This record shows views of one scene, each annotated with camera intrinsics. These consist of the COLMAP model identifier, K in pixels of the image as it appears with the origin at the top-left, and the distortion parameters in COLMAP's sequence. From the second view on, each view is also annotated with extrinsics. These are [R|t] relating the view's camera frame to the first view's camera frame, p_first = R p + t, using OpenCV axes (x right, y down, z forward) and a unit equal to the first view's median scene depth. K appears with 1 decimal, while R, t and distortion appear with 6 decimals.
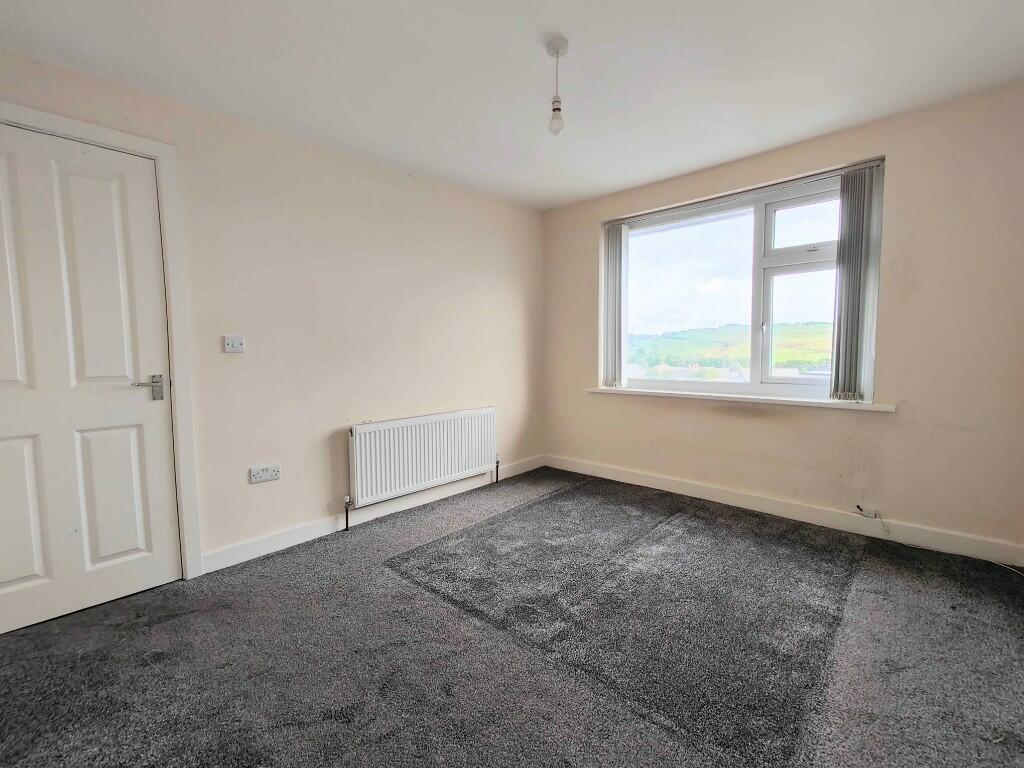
lens RADIAL K [[461.4, 0, 512.0], [0, 461.4, 384.0], [0, 0, 1]] dist [-0.001953, -0.000176]
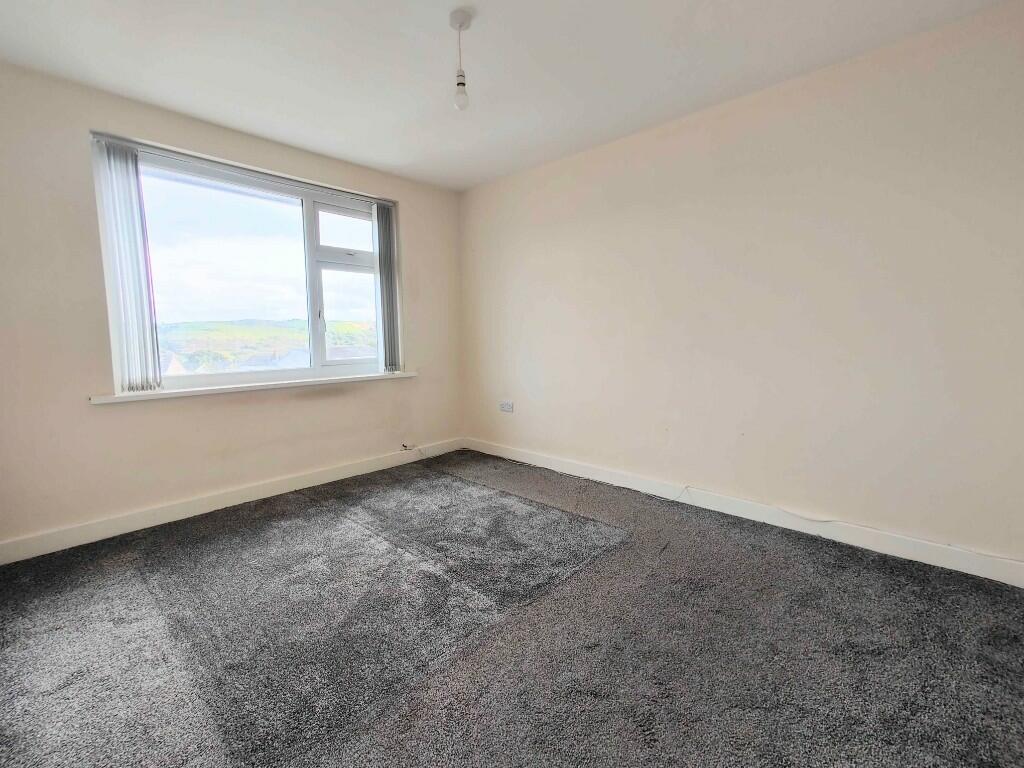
lens RADIAL K [[461.4, 0, 512.0], [0, 461.4, 384.0], [0, 0, 1]] dist [-0.001953, -0.000176]
pose [[-0.032053, -0.091945, 0.995248, -0.587396], [0.086324, 0.991784, 0.094405, -0.025665], [-0.995751, 0.088940, -0.023852, 0.600459]]
